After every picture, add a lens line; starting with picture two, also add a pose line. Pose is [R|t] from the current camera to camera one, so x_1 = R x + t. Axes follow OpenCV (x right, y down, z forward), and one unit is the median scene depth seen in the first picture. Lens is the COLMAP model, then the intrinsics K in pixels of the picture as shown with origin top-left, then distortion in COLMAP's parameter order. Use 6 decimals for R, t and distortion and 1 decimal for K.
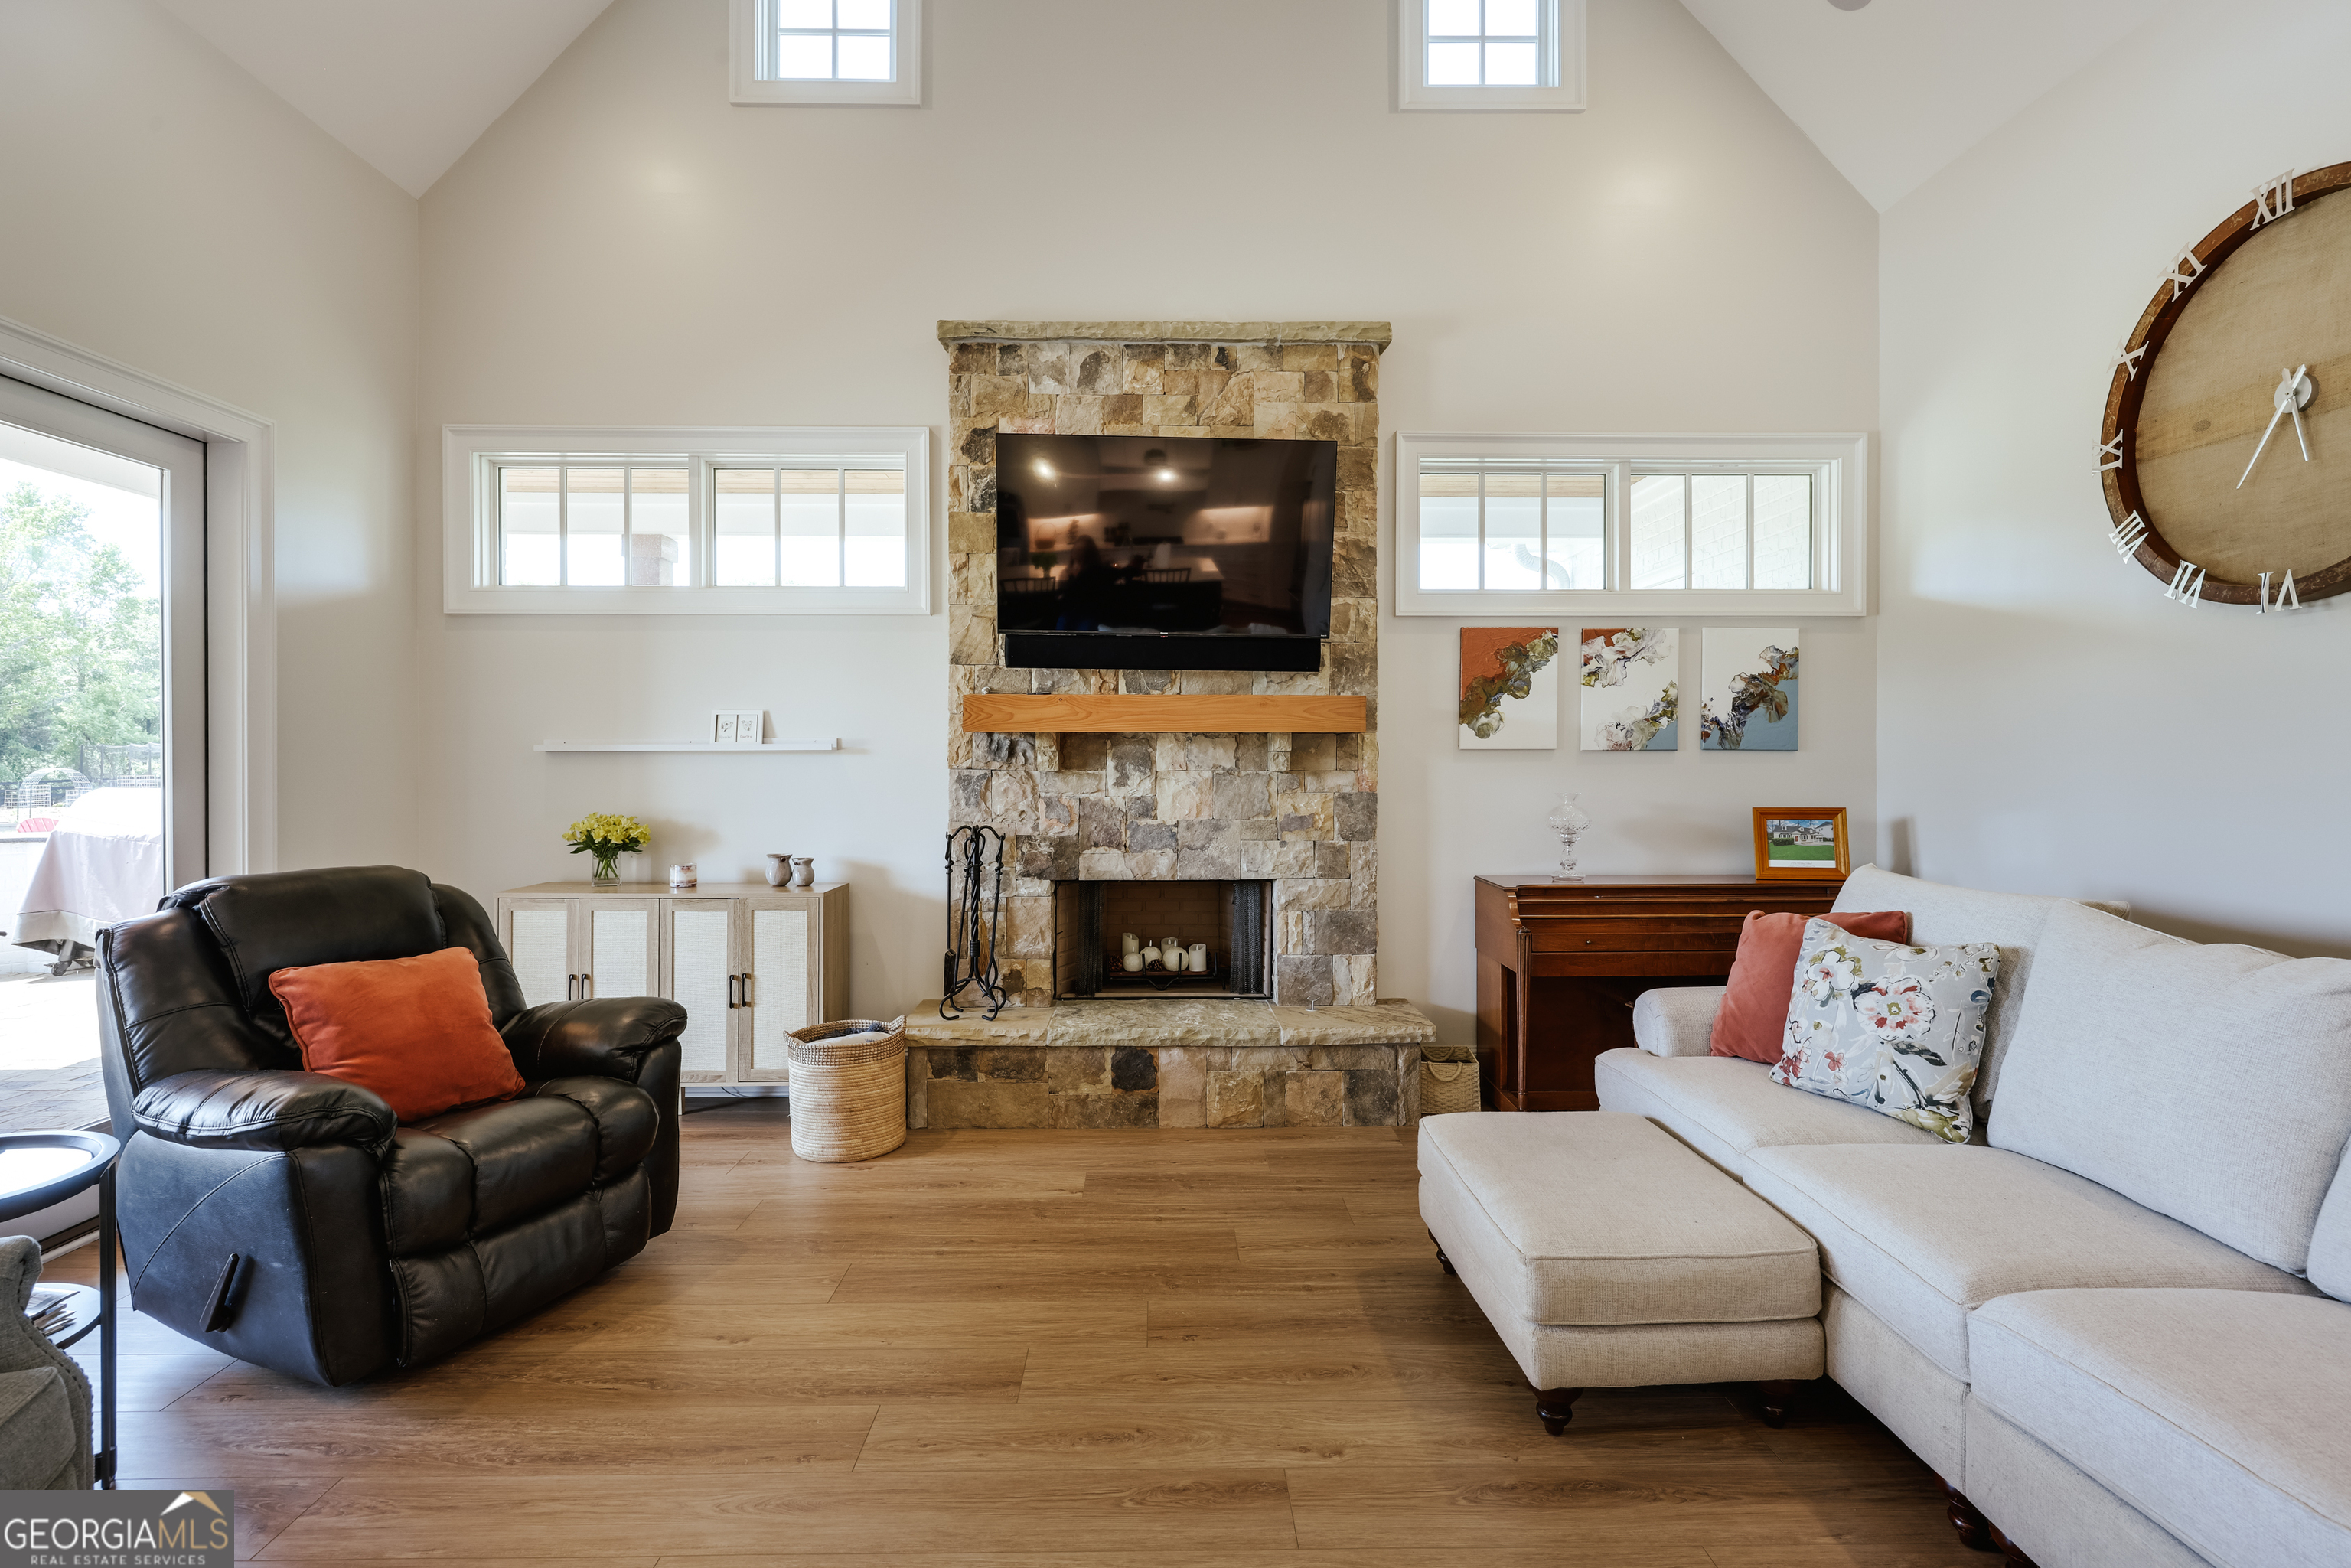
lens RADIAL K [[1149.7, 0, 1176.8], [0, 1149.7, 774.7], [0, 0, 1]] dist [0.003740, 0.000182]
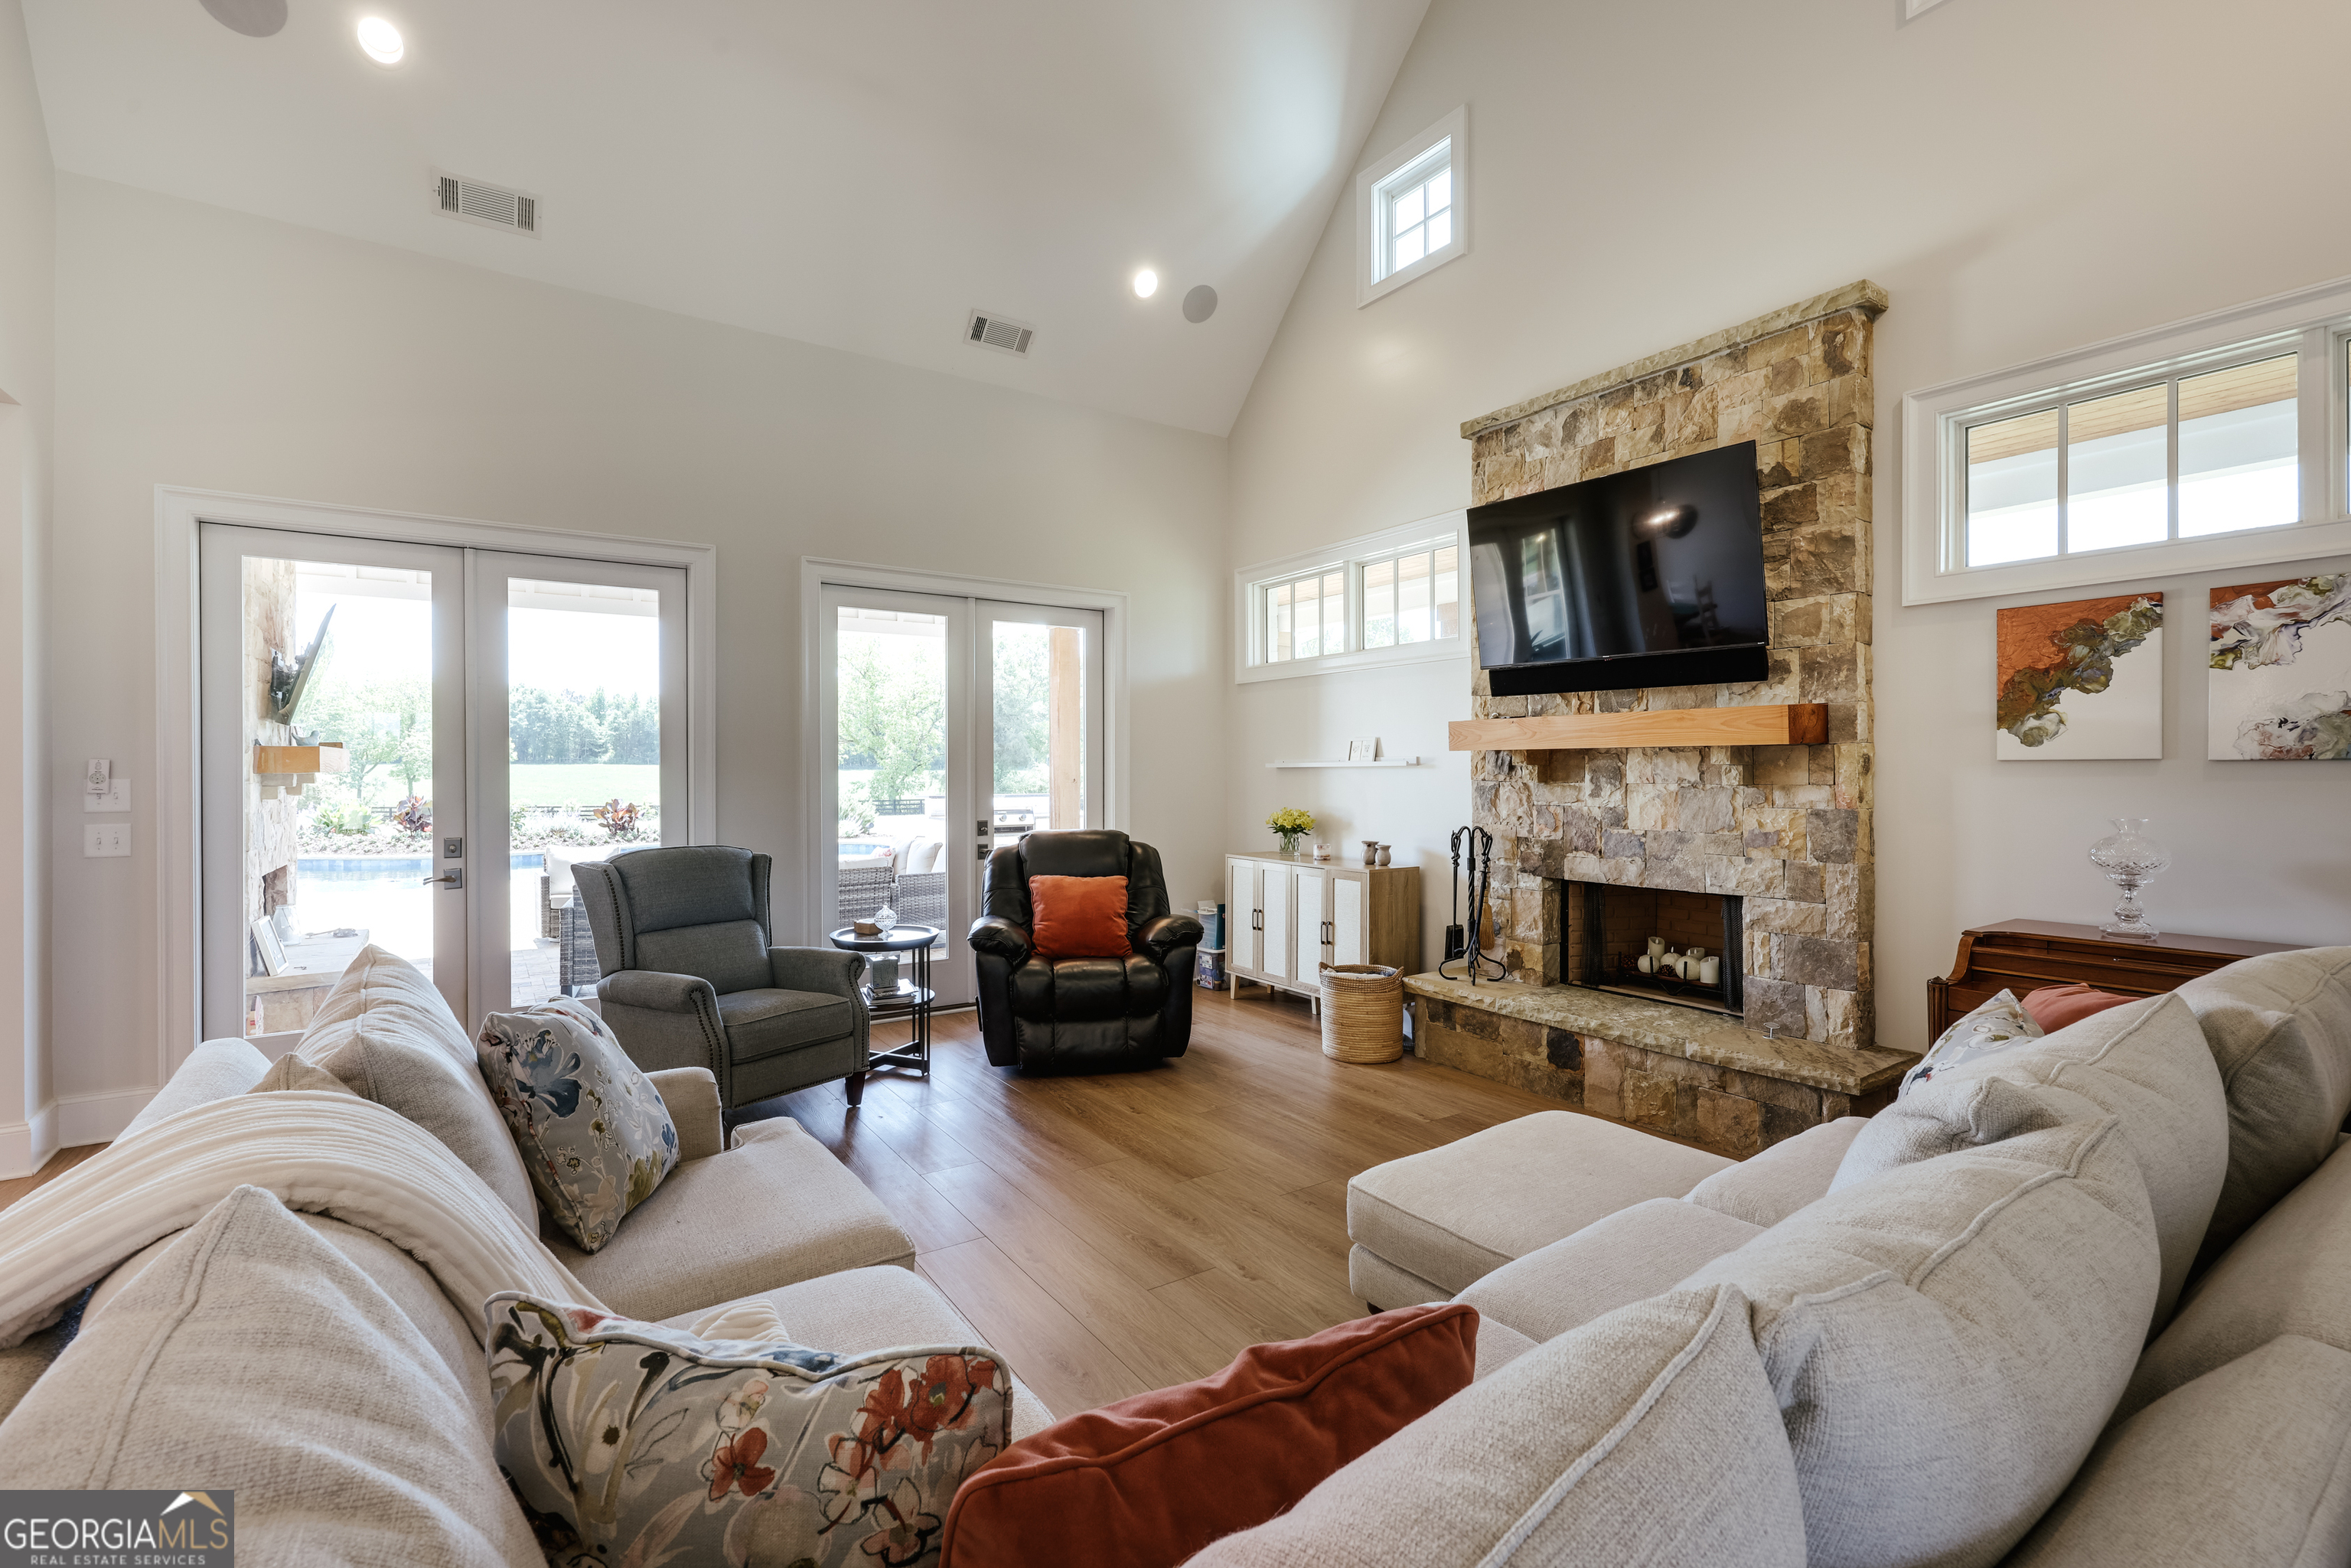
lens RADIAL K [[1047.6, 0, 1175.4], [0, 1047.6, 776.8], [0, 0, 1]] dist [0.001019, 0.000195]
pose [[0.538698, 0.003775, -0.842490, 0.579570], [-0.007496, 0.999972, -0.000312, -0.006178], [0.842465, 0.006483, 0.538712, 0.121025]]
